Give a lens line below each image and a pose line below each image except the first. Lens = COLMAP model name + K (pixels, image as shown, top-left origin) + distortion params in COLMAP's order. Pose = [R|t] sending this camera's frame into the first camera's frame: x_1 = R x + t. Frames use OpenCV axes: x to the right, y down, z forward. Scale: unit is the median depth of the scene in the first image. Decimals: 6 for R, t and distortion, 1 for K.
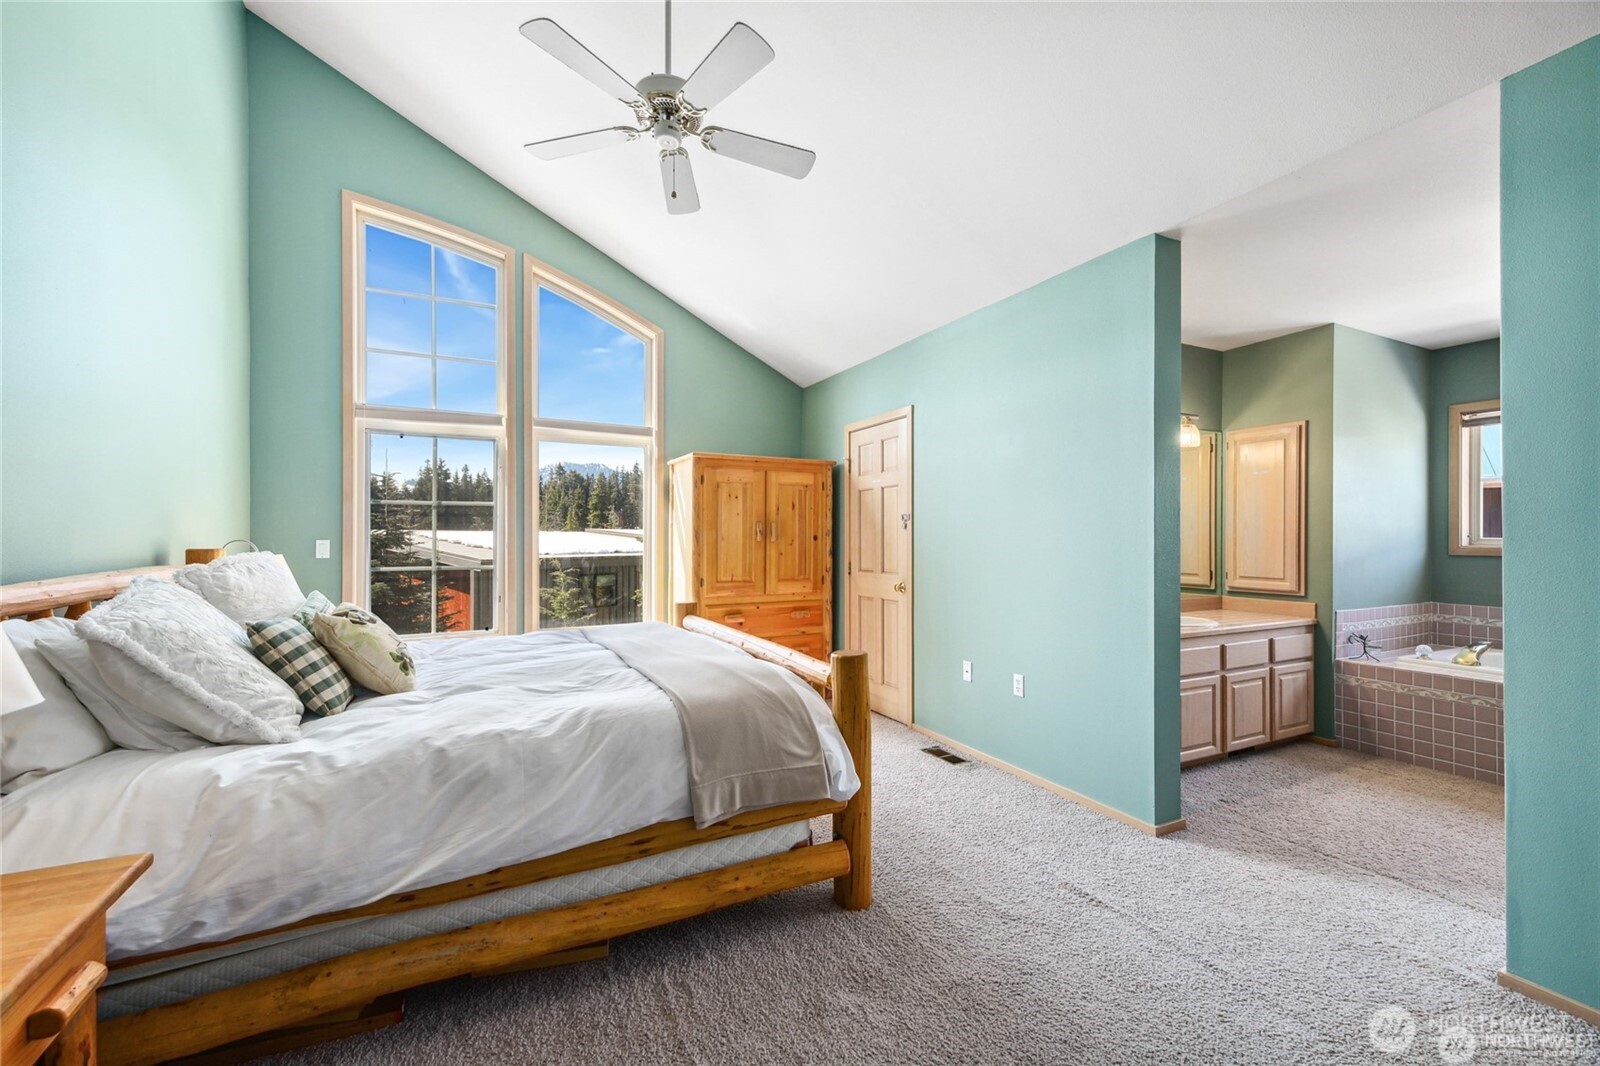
lens RADIAL K [[661.8, 0, 791.5], [0, 661.8, 531.6], [0, 0, 1]] dist [0.003249, -0.001462]
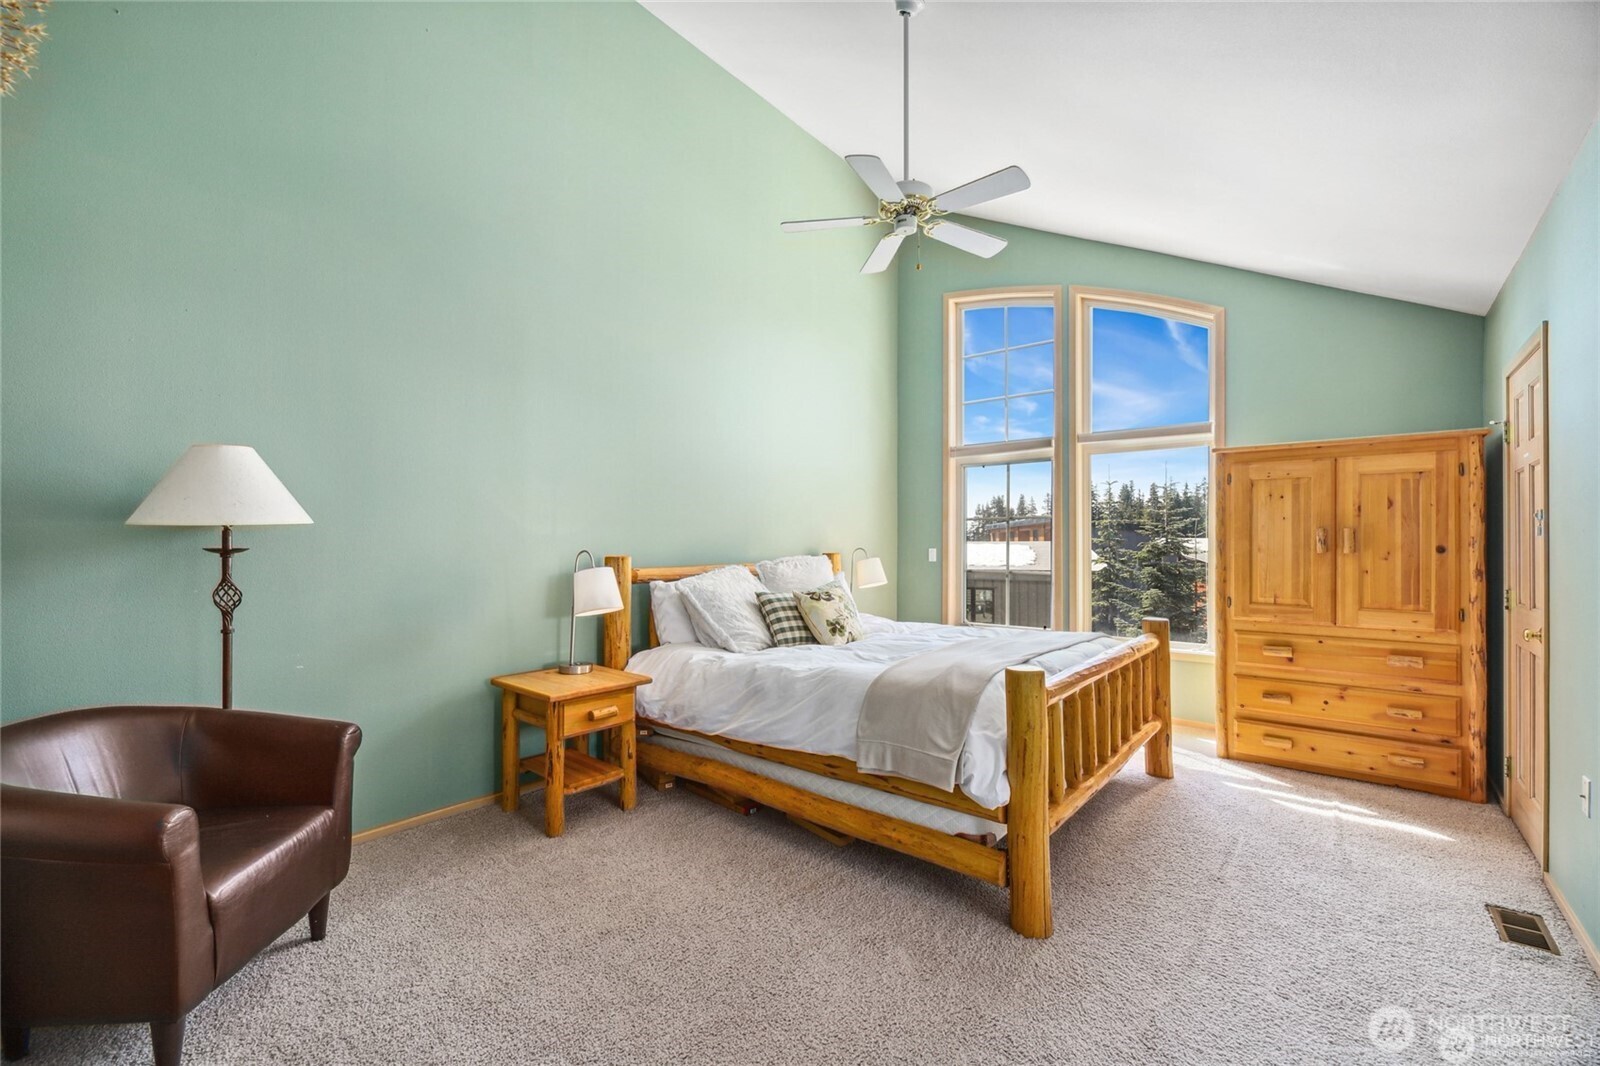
lens RADIAL K [[661.8, 0, 786.8], [0, 661.8, 540.8], [0, 0, 1]] dist [0.003249, -0.001462]
pose [[0.390263, -0.003953, -0.920695, 0.912056], [0.005533, 0.999983, -0.001948, -0.003887], [0.920687, -0.004334, 0.390278, 0.330033]]
